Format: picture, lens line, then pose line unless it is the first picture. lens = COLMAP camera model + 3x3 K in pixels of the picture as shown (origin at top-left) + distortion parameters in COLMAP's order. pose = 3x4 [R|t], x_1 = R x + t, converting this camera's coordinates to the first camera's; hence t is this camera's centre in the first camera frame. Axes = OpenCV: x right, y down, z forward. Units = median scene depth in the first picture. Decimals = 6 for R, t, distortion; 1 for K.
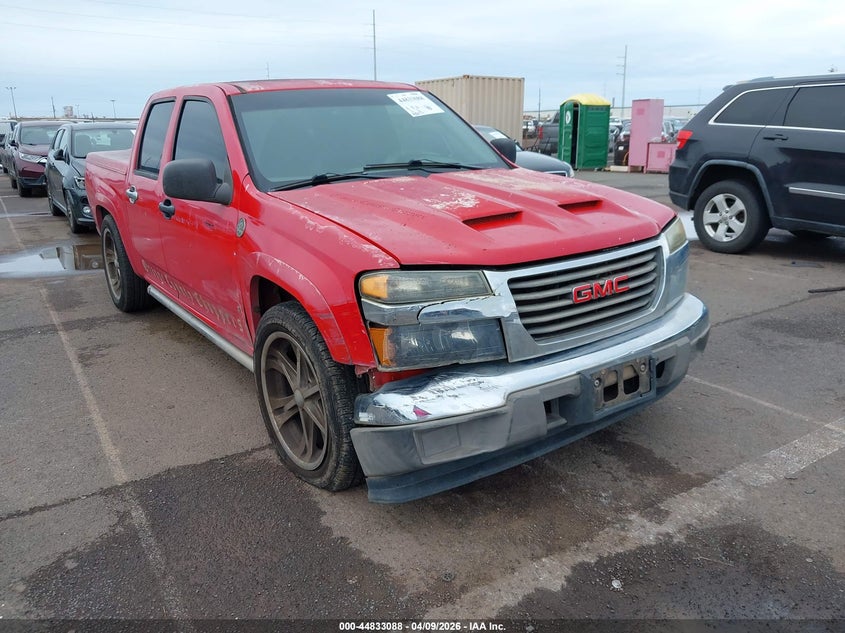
lens RADIAL K [[660.1, 0, 418.7], [0, 660.1, 317.0], [0, 0, 1]] dist [0.031527, -0.050957]
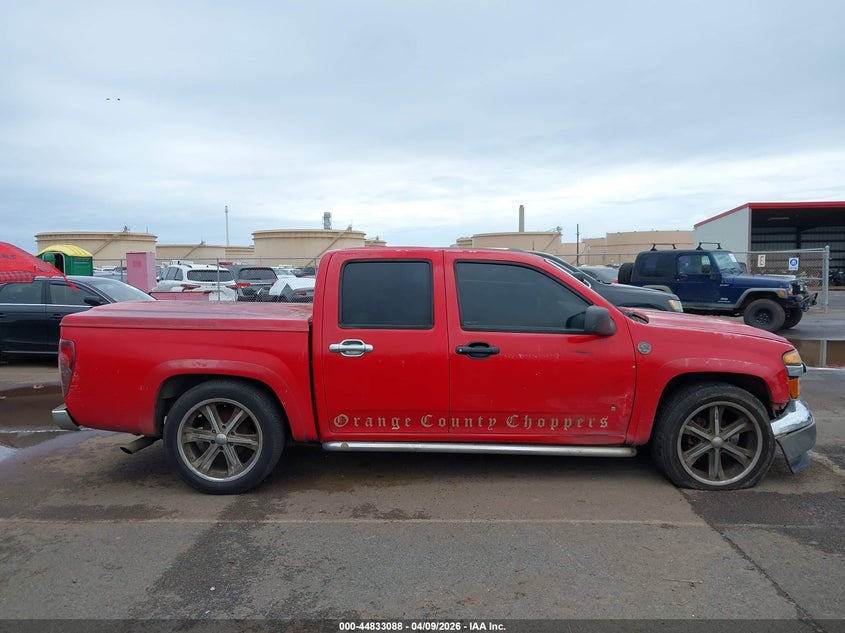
lens RADIAL K [[660.1, 0, 411.0], [0, 660.1, 310.3], [0, 0, 1]] dist [0.031527, -0.050957]
pose [[0.585033, -0.042115, 0.809915, -2.137008], [0.224037, 0.968183, -0.111485, -0.200070], [-0.779451, 0.246673, 0.575855, 0.619063]]
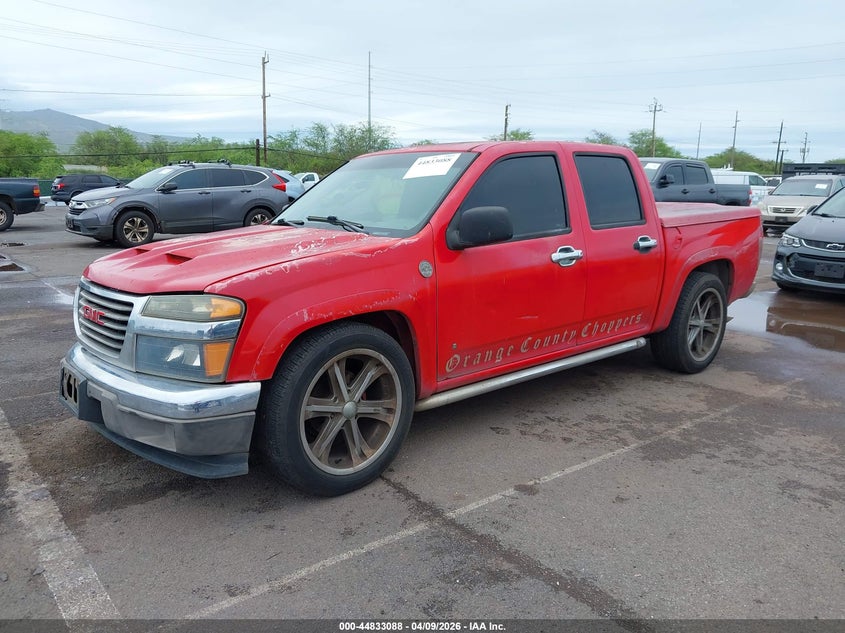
lens RADIAL K [[660.1, 0, 420.9], [0, 660.1, 317.4], [0, 0, 1]] dist [0.031527, -0.050957]
pose [[0.114555, 0.217324, -0.969354, 1.553260], [-0.289700, 0.940673, 0.176658, -0.434922], [0.950237, 0.260585, 0.170718, 1.366303]]
